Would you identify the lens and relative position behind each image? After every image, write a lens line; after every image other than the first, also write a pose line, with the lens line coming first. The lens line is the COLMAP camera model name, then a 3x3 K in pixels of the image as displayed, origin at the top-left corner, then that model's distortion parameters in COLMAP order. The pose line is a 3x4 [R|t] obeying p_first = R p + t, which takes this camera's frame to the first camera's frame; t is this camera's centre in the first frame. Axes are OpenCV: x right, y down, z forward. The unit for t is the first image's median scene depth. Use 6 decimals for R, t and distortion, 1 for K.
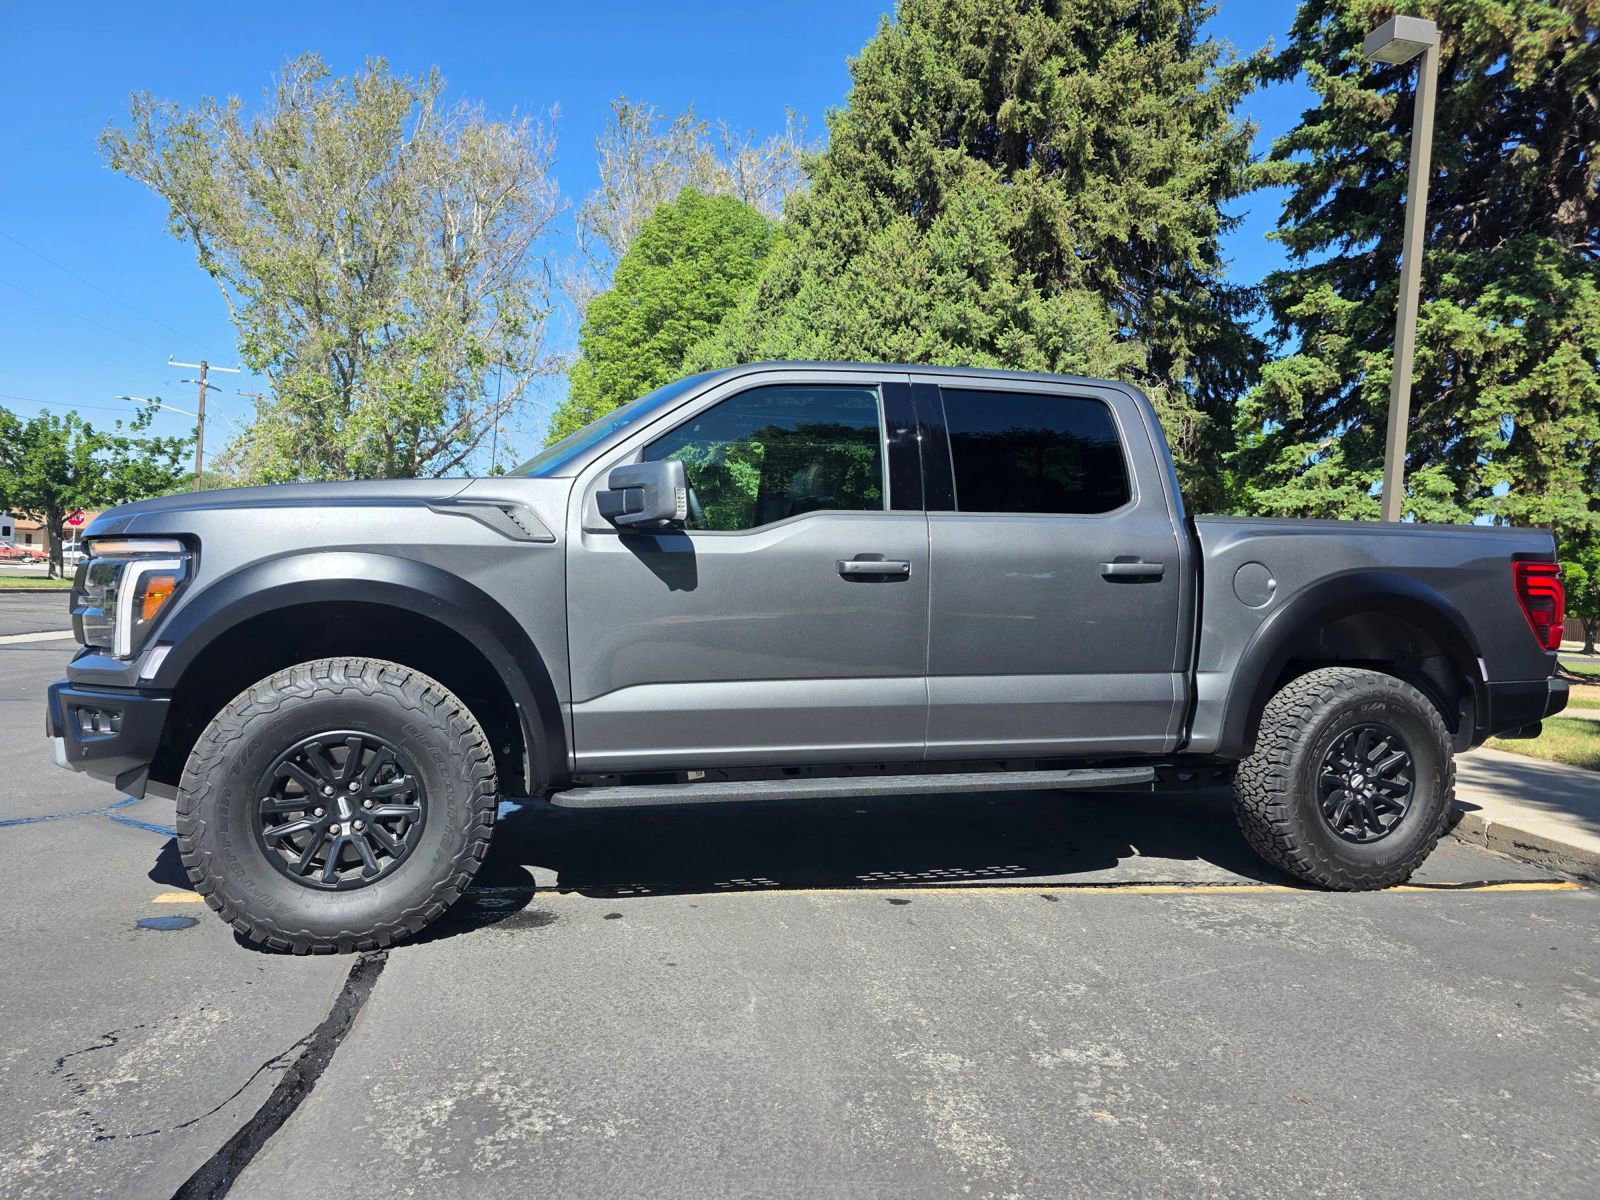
lens RADIAL K [[1078.2, 0, 783.8], [0, 1078.2, 610.8], [0, 0, 1]] dist [0.050260, -0.042802]
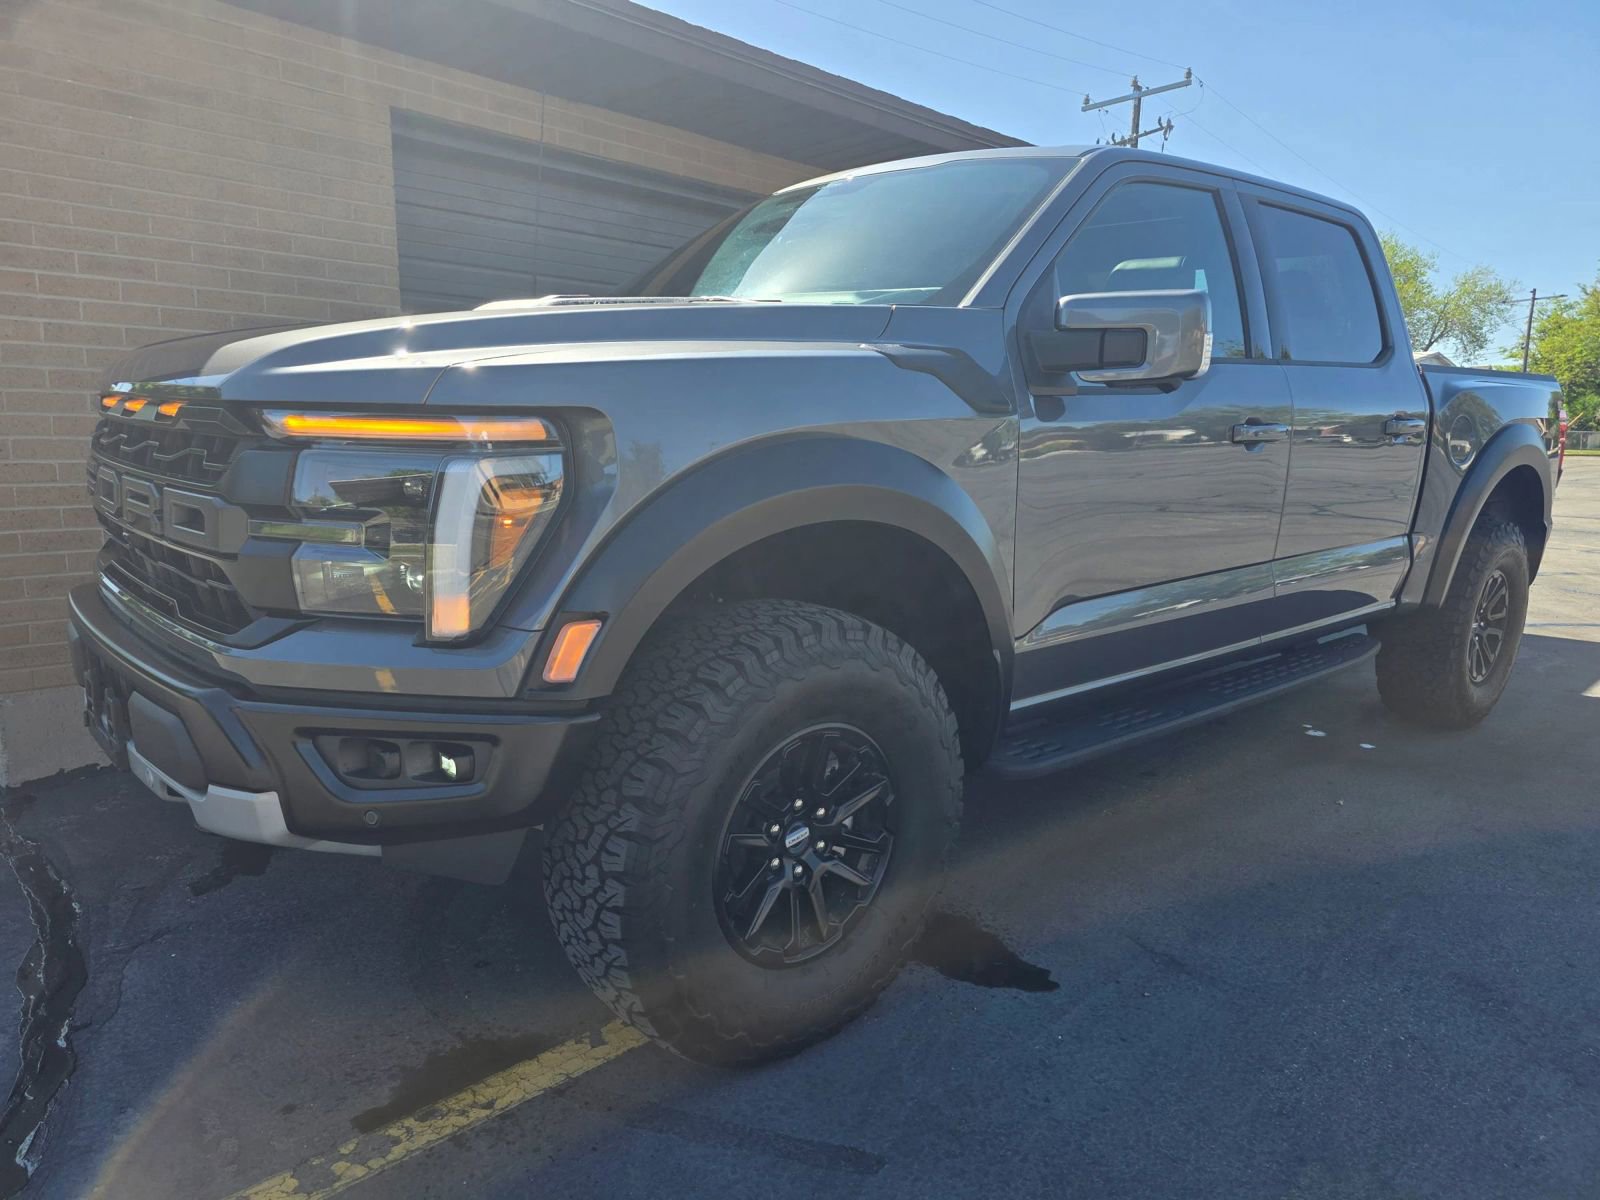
lens RADIAL K [[1078.2, 0, 793.1], [0, 1078.2, 608.0], [0, 0, 1]] dist [0.050260, -0.042802]
pose [[0.908597, -0.074928, 0.410898, -0.133142], [-0.000117, 0.983732, 0.179644, -0.013626], [-0.417674, -0.163272, 0.893807, 0.092051]]
